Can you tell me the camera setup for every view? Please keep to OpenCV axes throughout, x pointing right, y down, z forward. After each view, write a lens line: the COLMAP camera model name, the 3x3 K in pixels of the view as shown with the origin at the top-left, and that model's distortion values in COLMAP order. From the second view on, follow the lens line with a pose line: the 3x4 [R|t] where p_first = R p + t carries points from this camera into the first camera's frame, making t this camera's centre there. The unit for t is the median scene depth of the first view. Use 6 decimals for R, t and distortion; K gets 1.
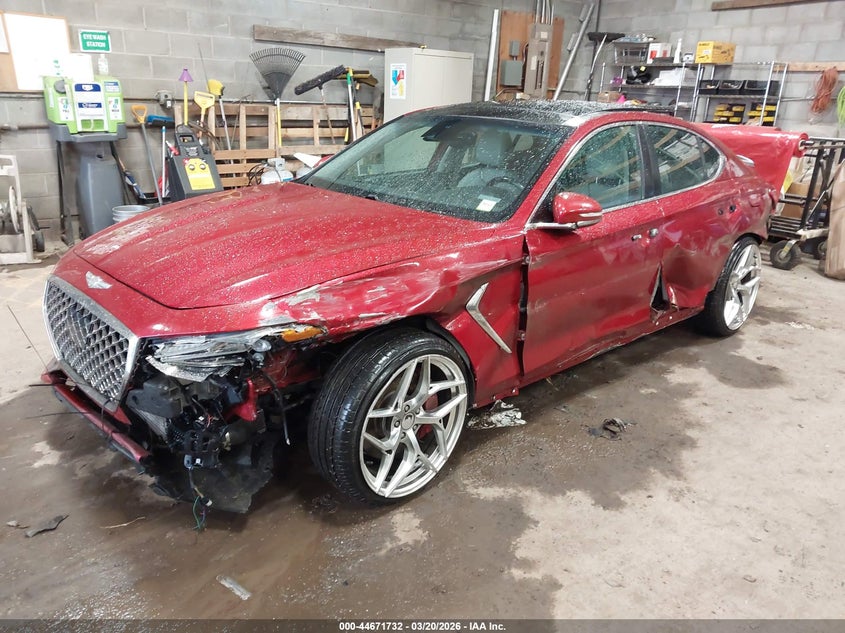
lens RADIAL K [[610.2, 0, 422.5], [0, 610.2, 316.5], [0, 0, 1]] dist [0.004154, 0.002172]
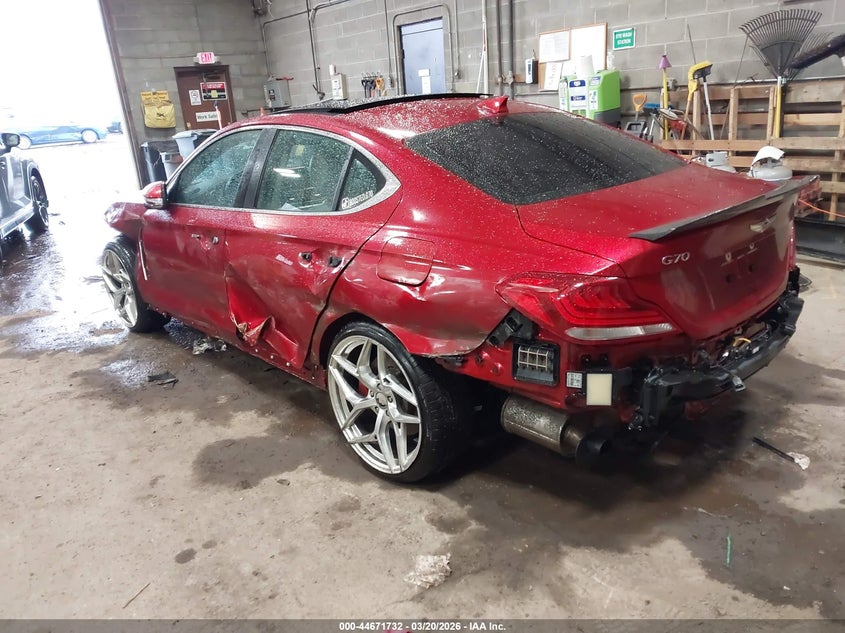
lens RADIAL K [[650.2, 0, 422.5], [0, 650.2, 316.5], [0, 0, 1]] dist [0.002616, 0.002366]
pose [[0.027515, 0.293311, -0.955621, 0.805857], [-0.276947, 0.920798, 0.274649, -0.225200], [0.960491, 0.257100, 0.106568, 0.705667]]
